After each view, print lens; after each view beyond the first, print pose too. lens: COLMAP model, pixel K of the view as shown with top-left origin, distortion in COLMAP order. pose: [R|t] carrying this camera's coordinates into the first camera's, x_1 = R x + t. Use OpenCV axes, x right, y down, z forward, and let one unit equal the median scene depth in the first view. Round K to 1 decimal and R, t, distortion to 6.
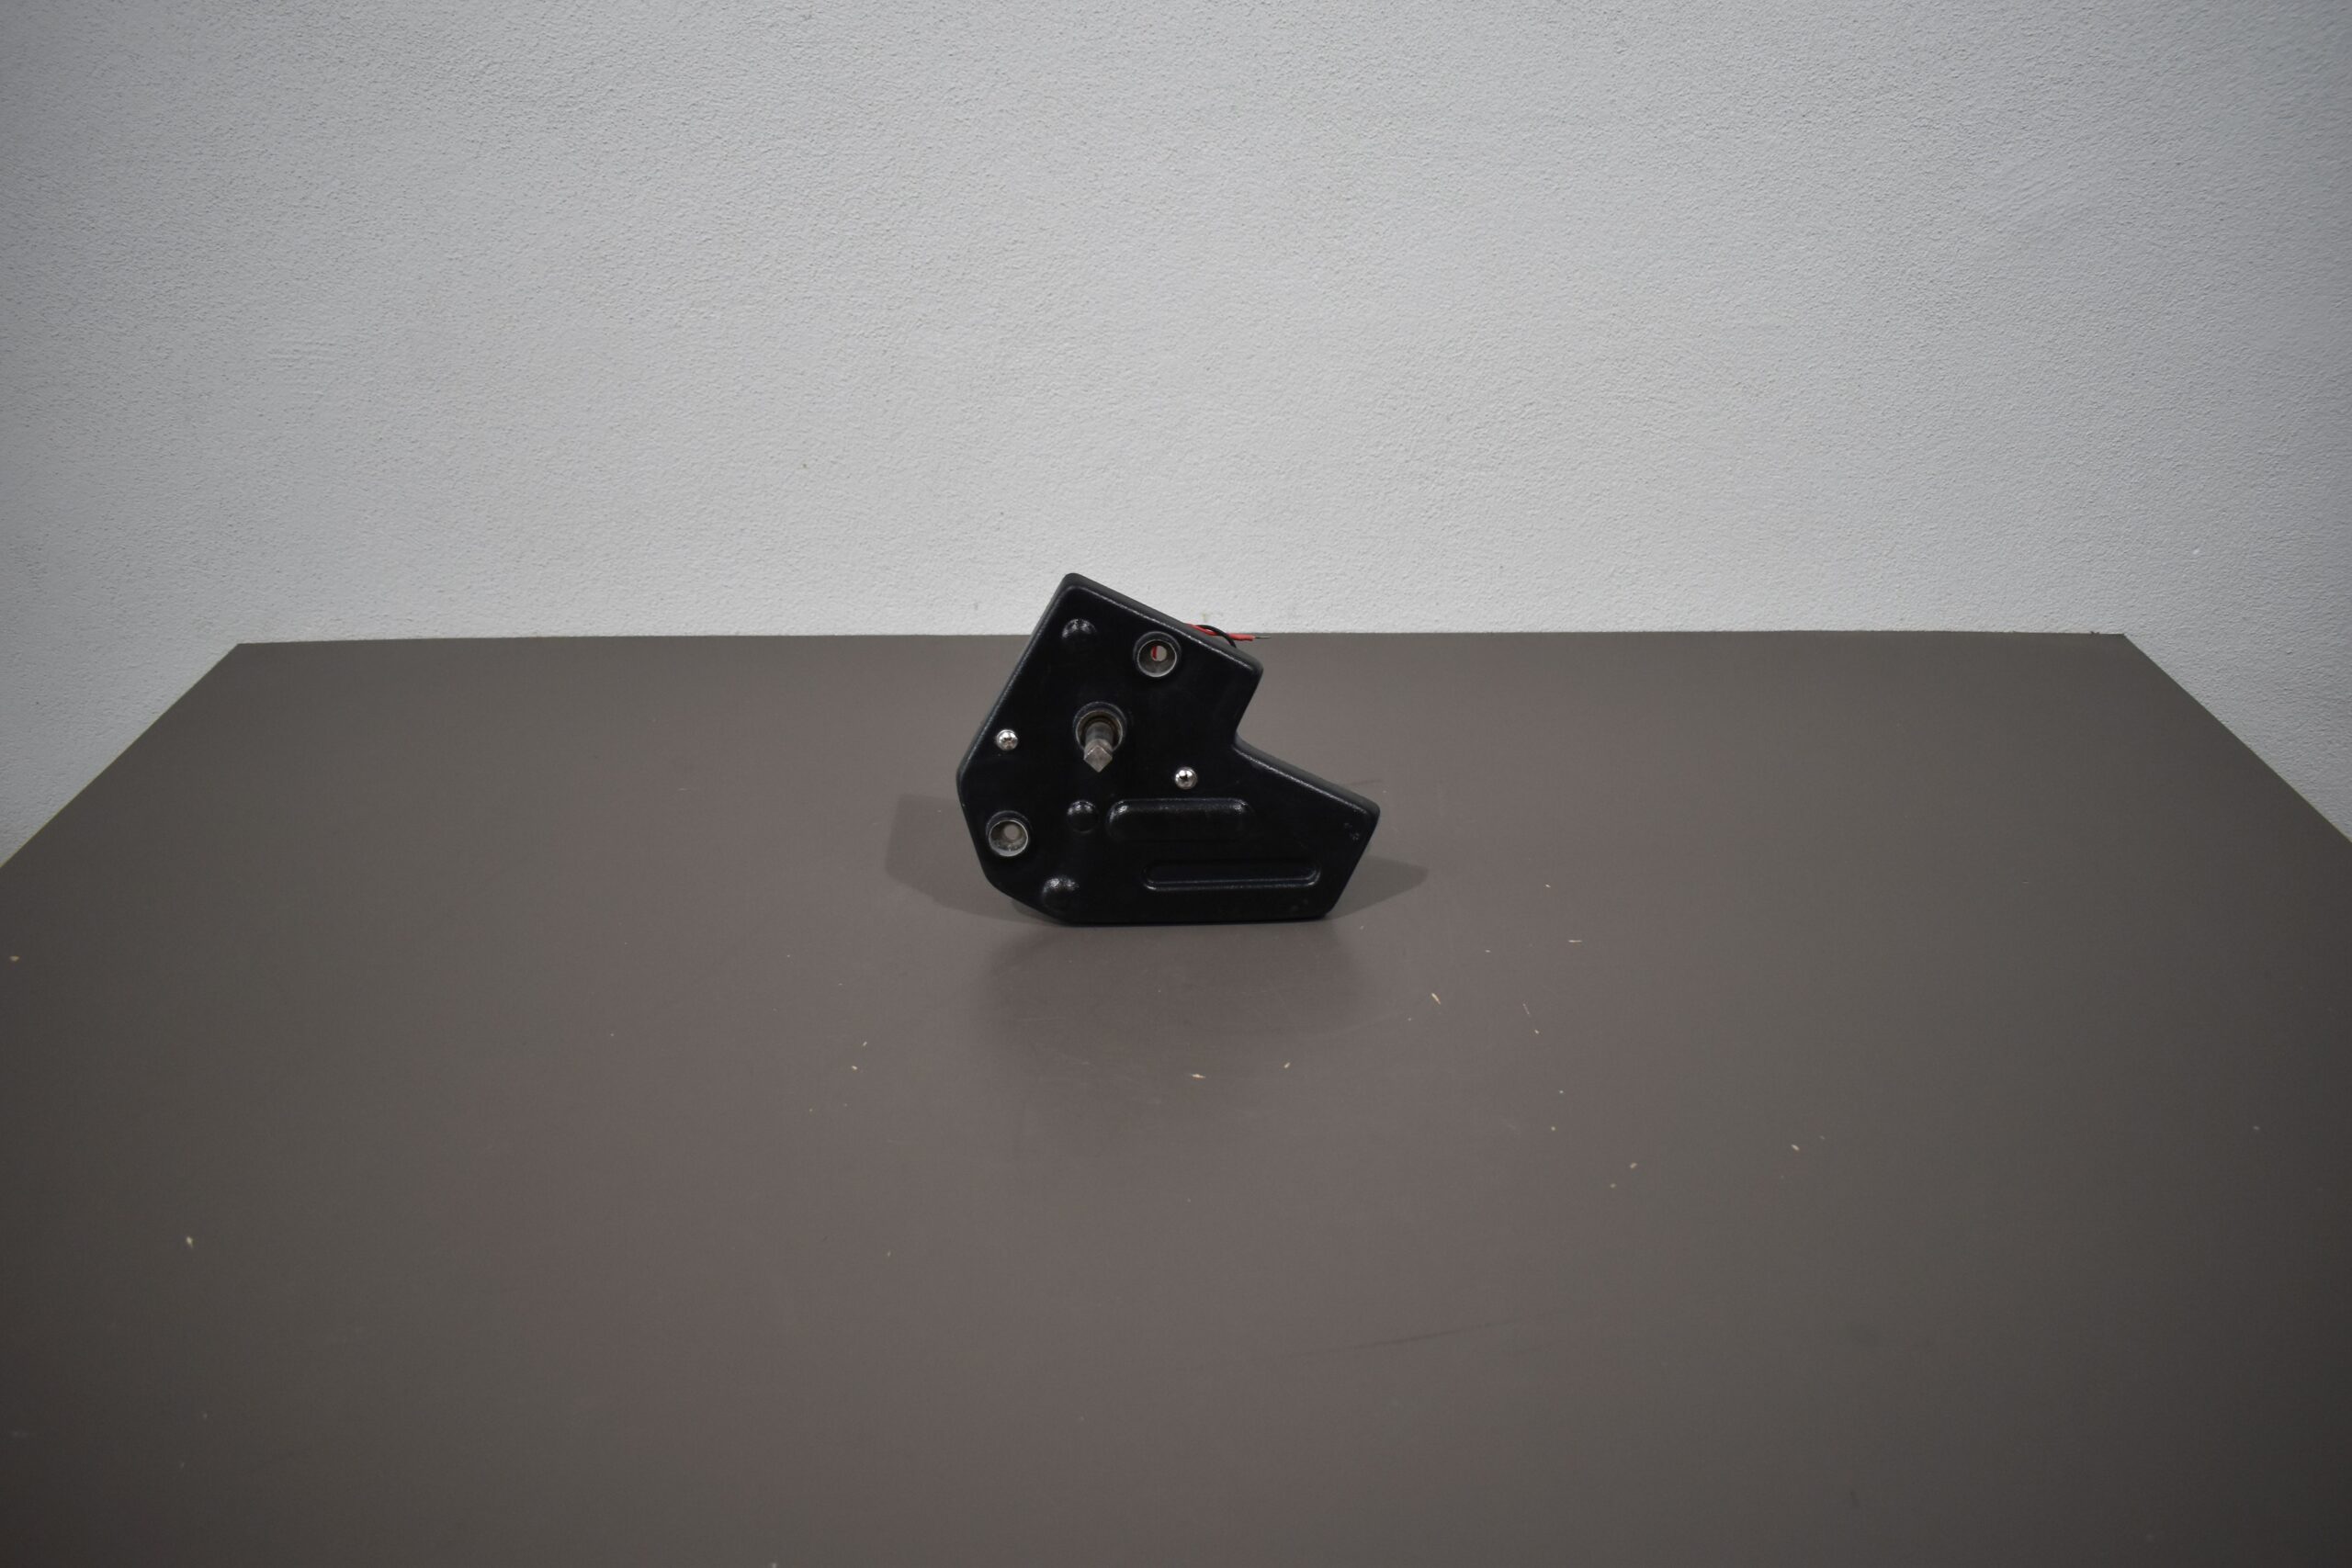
lens RADIAL K [[1840.6, 0, 1170.5], [0, 1840.6, 782.9], [0, 0, 1]] dist [-0.006299, -0.000336]
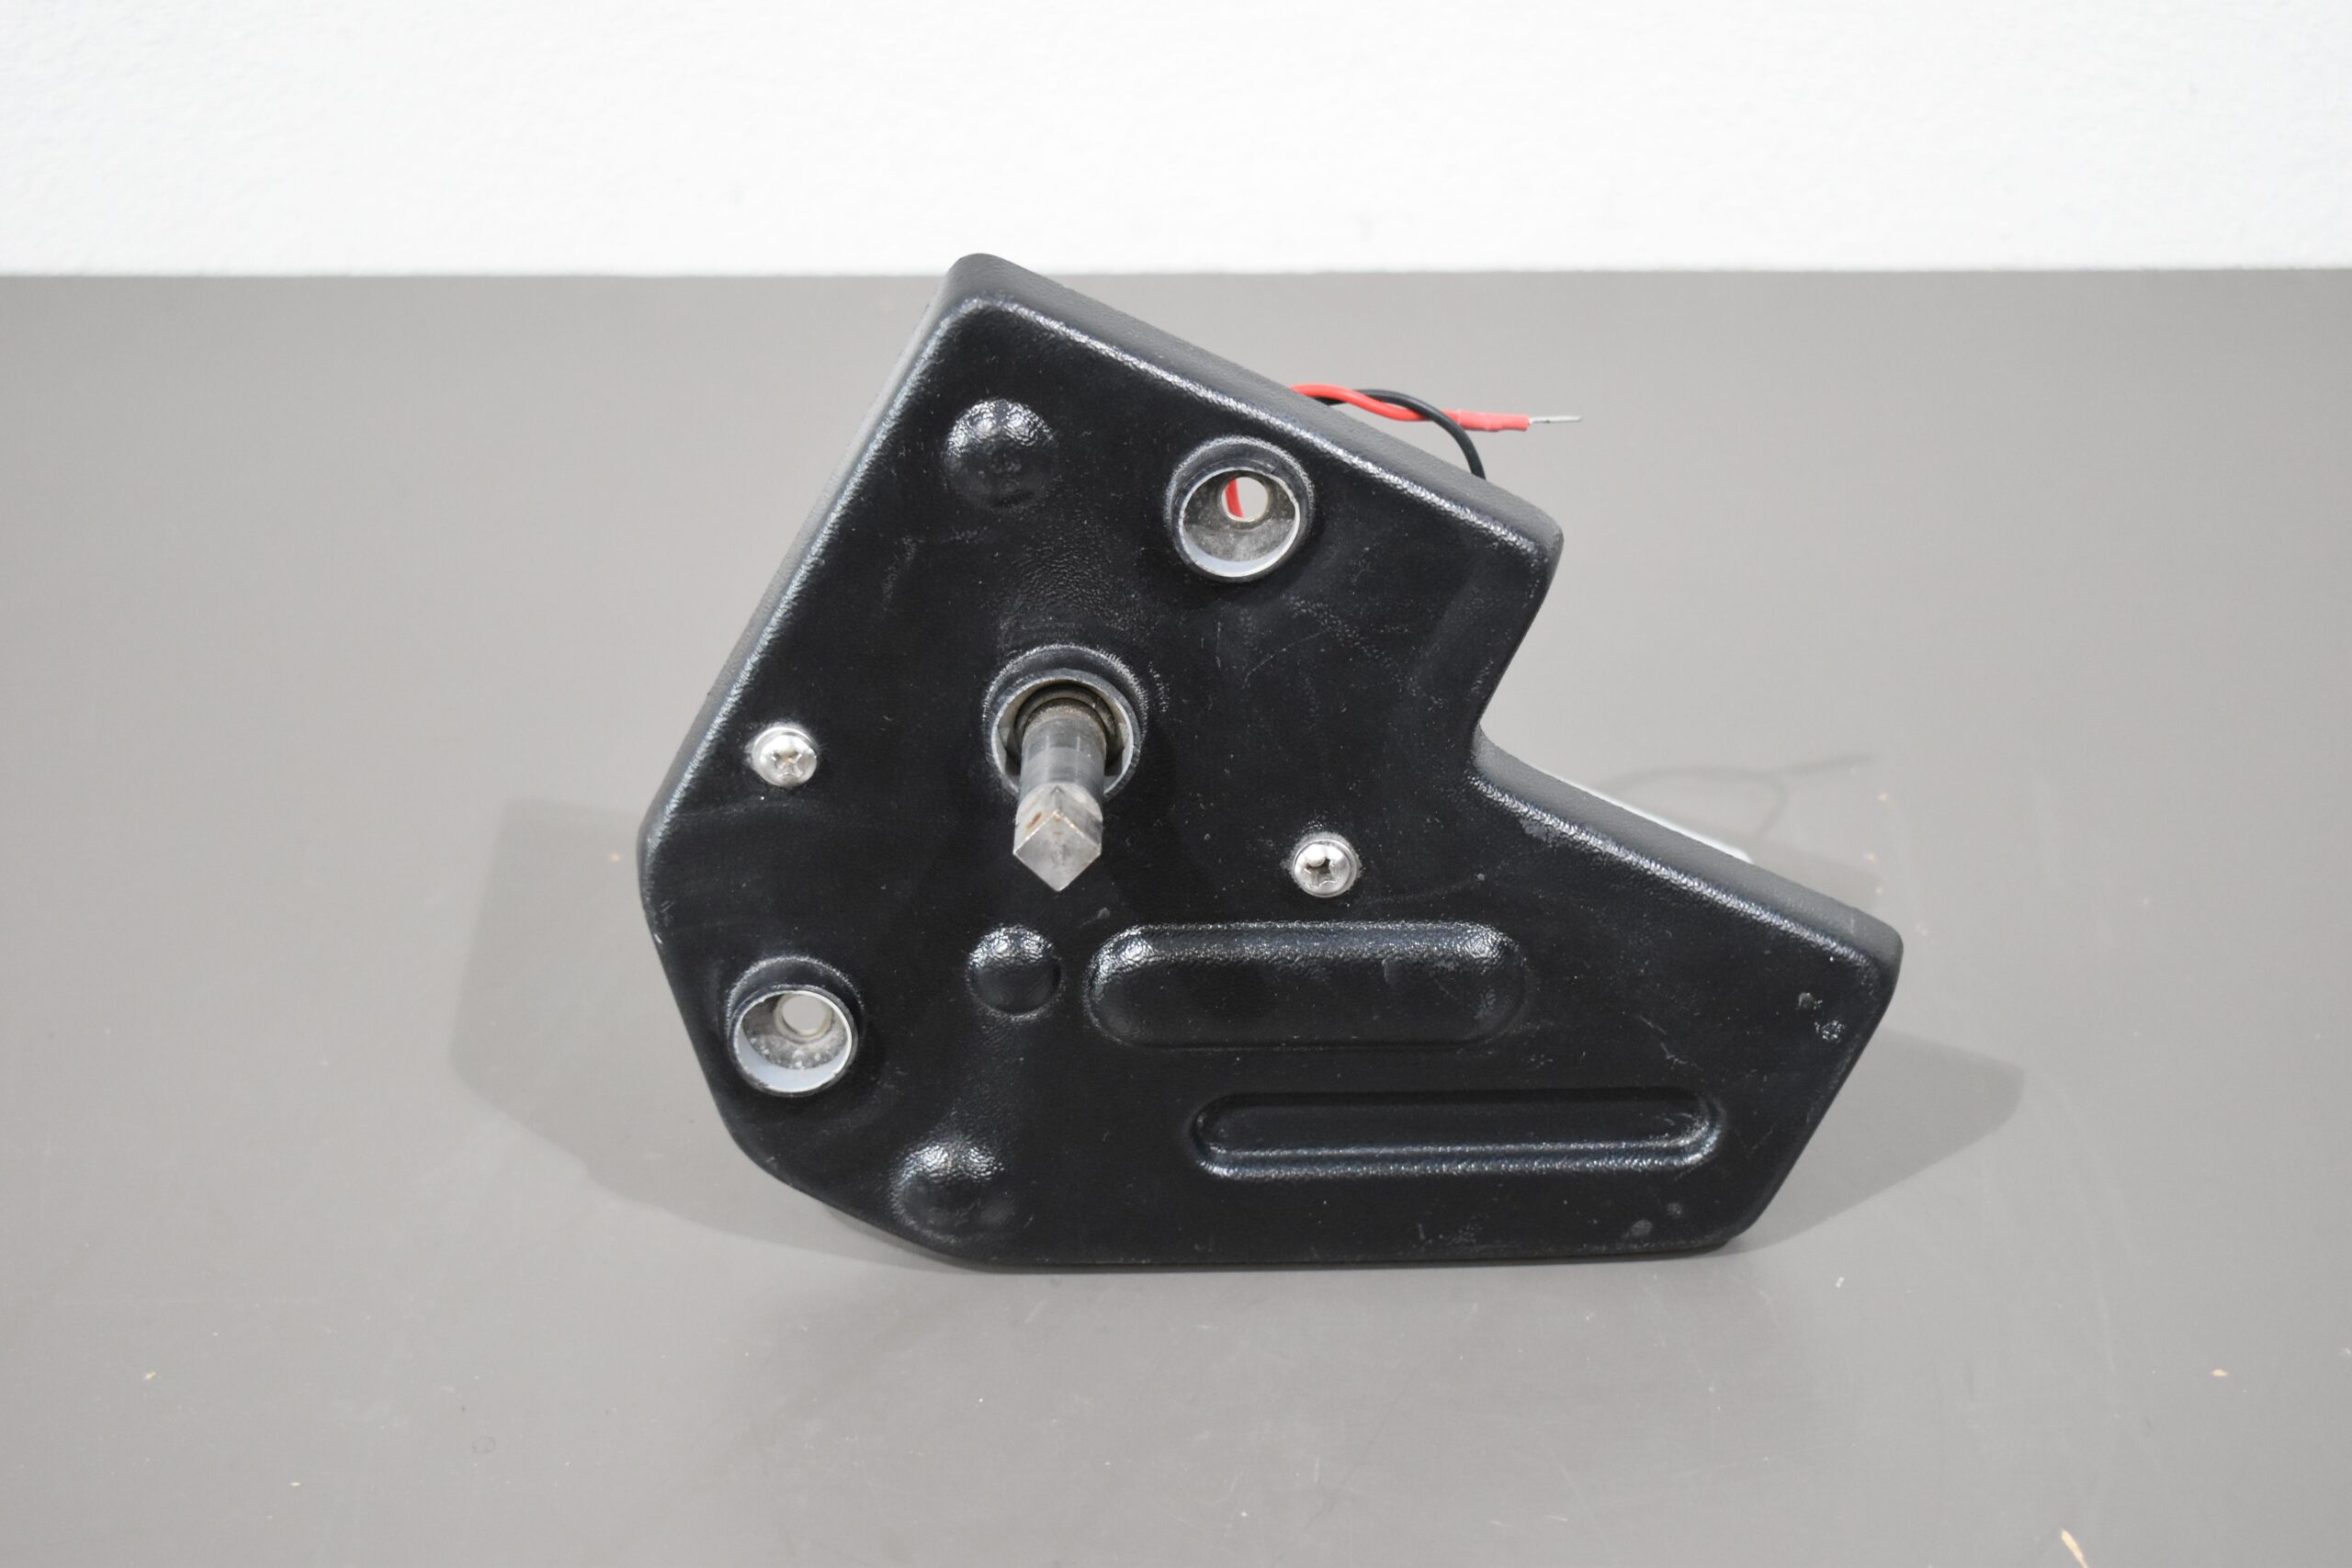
lens RADIAL K [[3892.5, 0, 1184.6], [0, 3892.5, 783.2], [0, 0, 1]] dist [0.058069, 0.000000]
pose [[0.999861, 0.002975, -0.016385, -0.005354], [-0.000960, 0.992570, 0.121670, -0.101982], [0.016626, -0.121637, 0.992435, 0.301090]]
